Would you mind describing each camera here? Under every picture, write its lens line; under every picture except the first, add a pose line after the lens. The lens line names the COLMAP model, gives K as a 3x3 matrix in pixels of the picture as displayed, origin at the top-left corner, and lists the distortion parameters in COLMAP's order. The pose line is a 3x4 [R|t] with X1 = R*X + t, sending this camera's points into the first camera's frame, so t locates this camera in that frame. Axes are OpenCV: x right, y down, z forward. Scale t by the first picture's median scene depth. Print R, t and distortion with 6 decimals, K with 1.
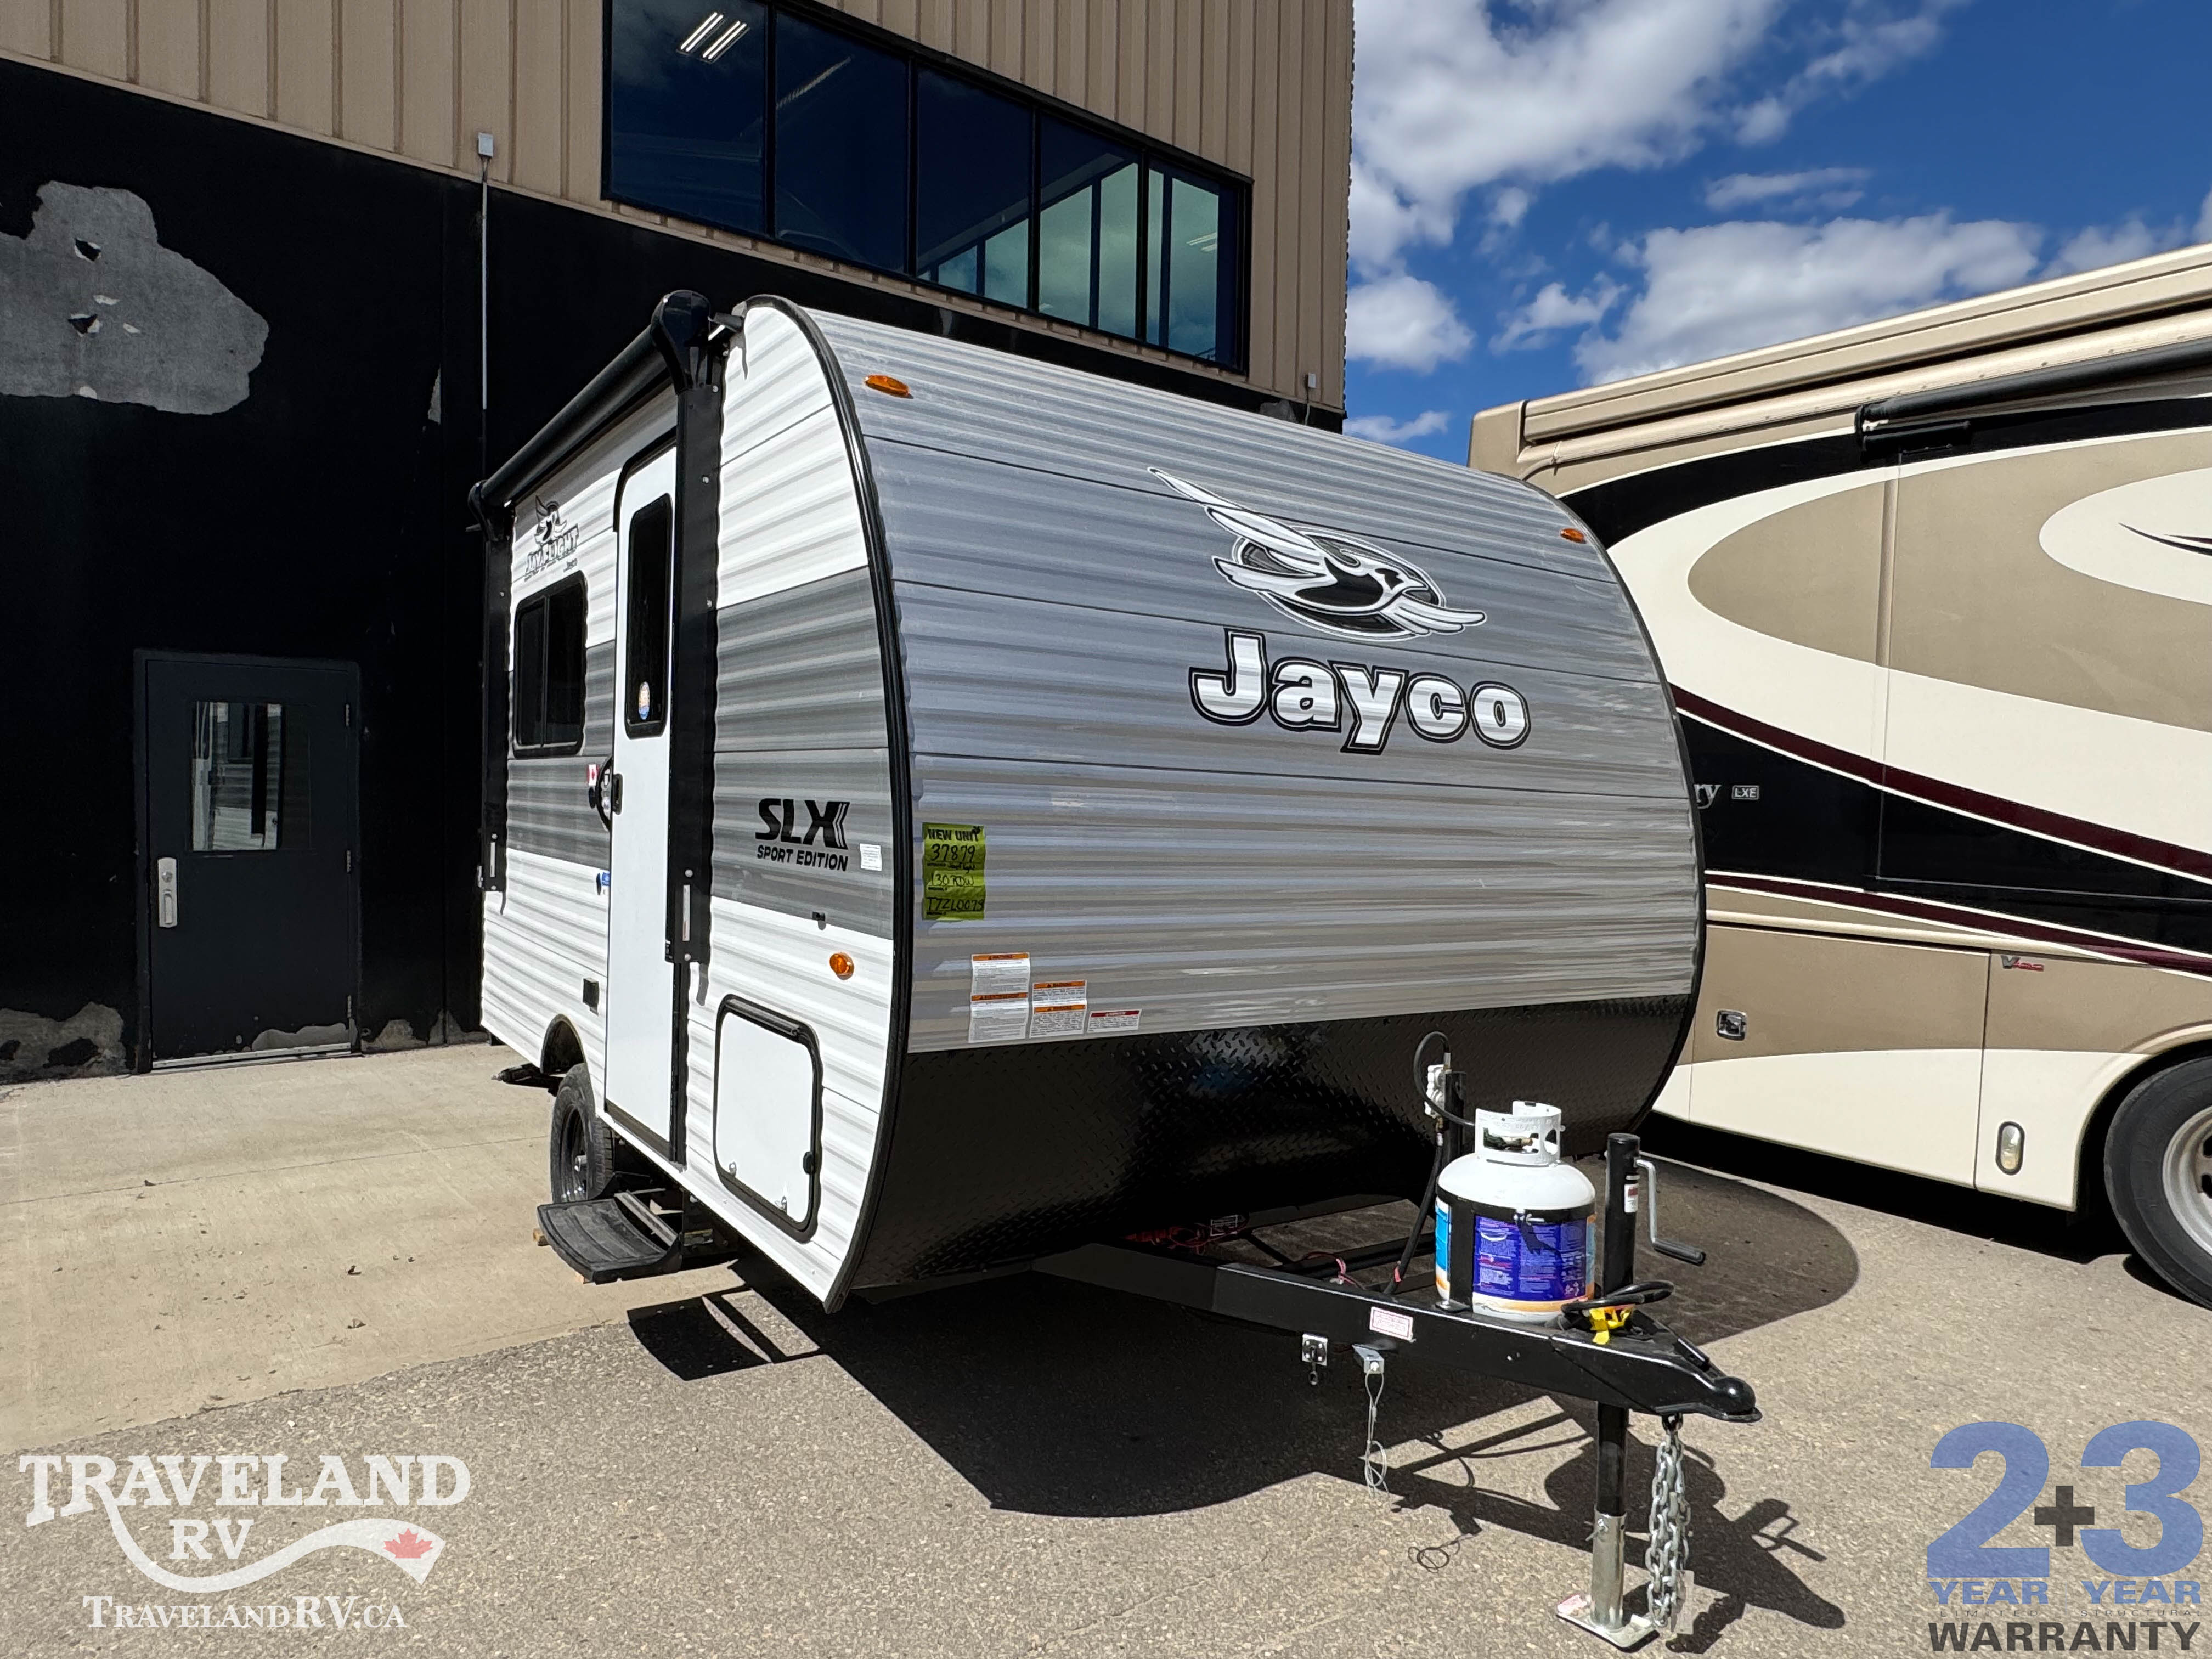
lens RADIAL K [[1360.3, 0, 1106.0], [0, 1360.3, 829.5], [0, 0, 1]] dist [0.000506, 0.000397]
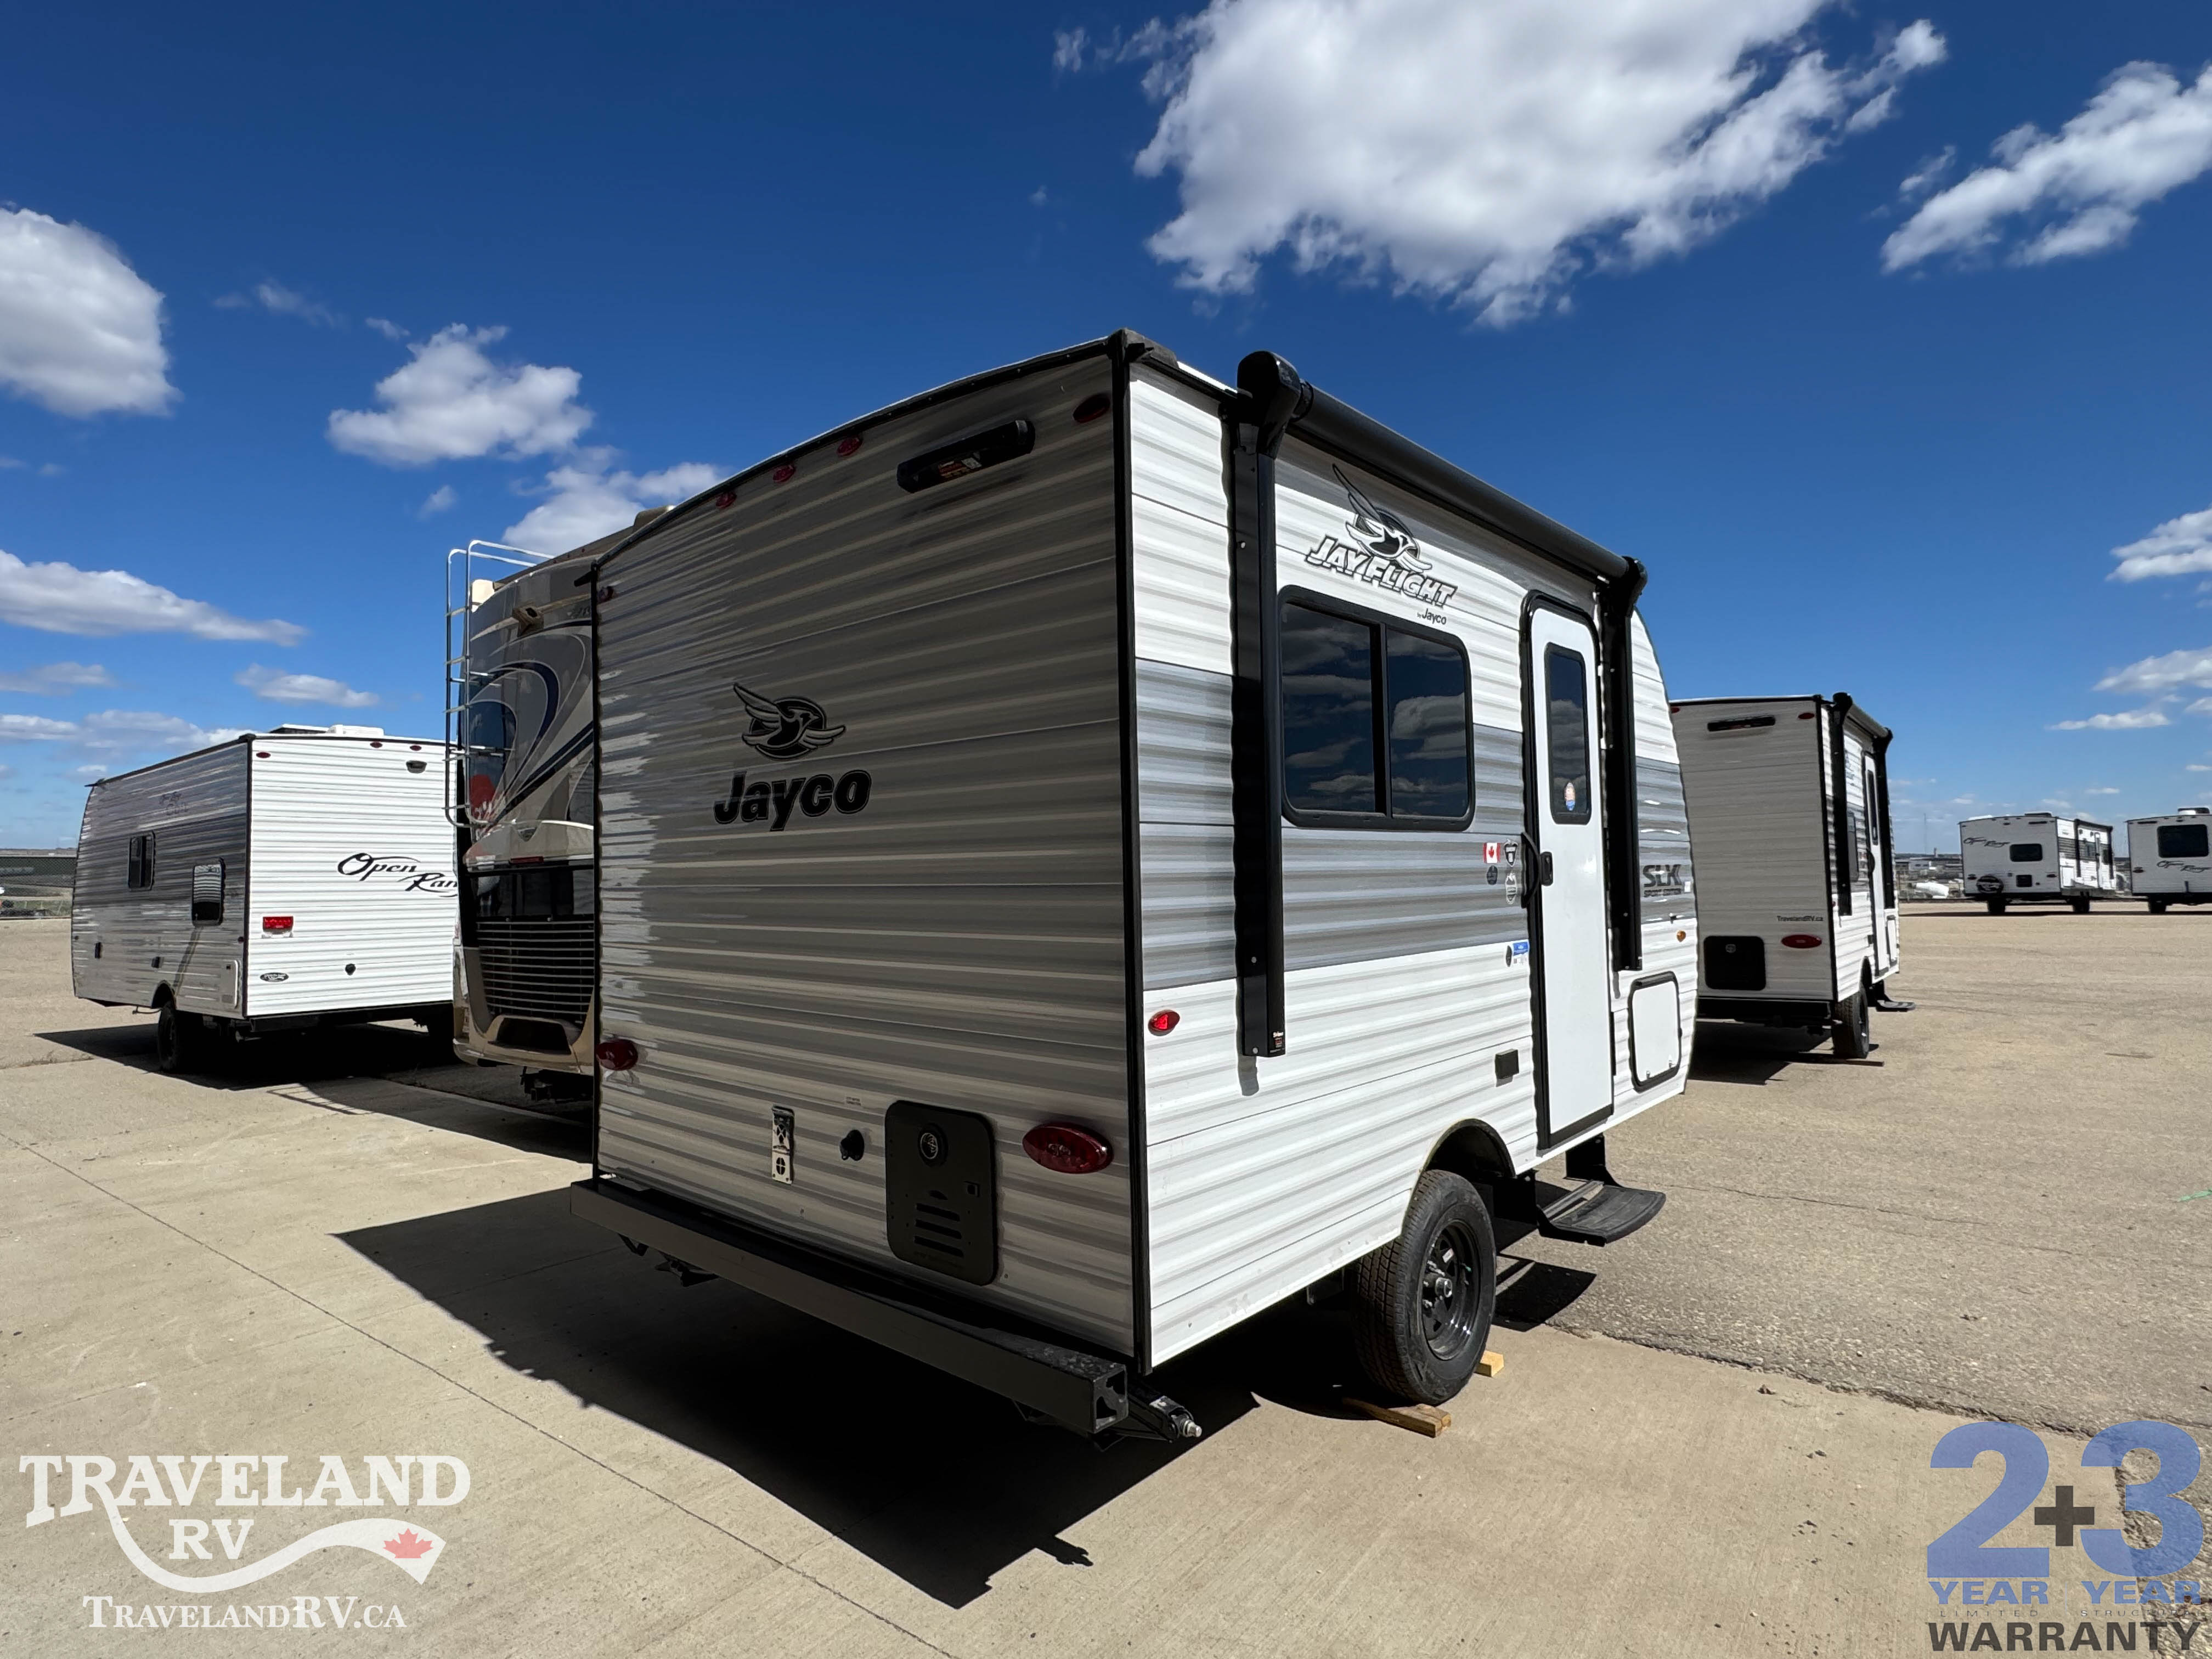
lens RADIAL K [[1159.1, 0, 1106.0], [0, 1159.1, 829.5], [0, 0, 1]] dist [0.003705, 0.000723]
pose [[-0.238766, 0.010493, 0.971020, -1.563842], [0.031071, 0.999512, -0.003161, -0.086398], [-0.970580, 0.029416, -0.238976, 2.020472]]
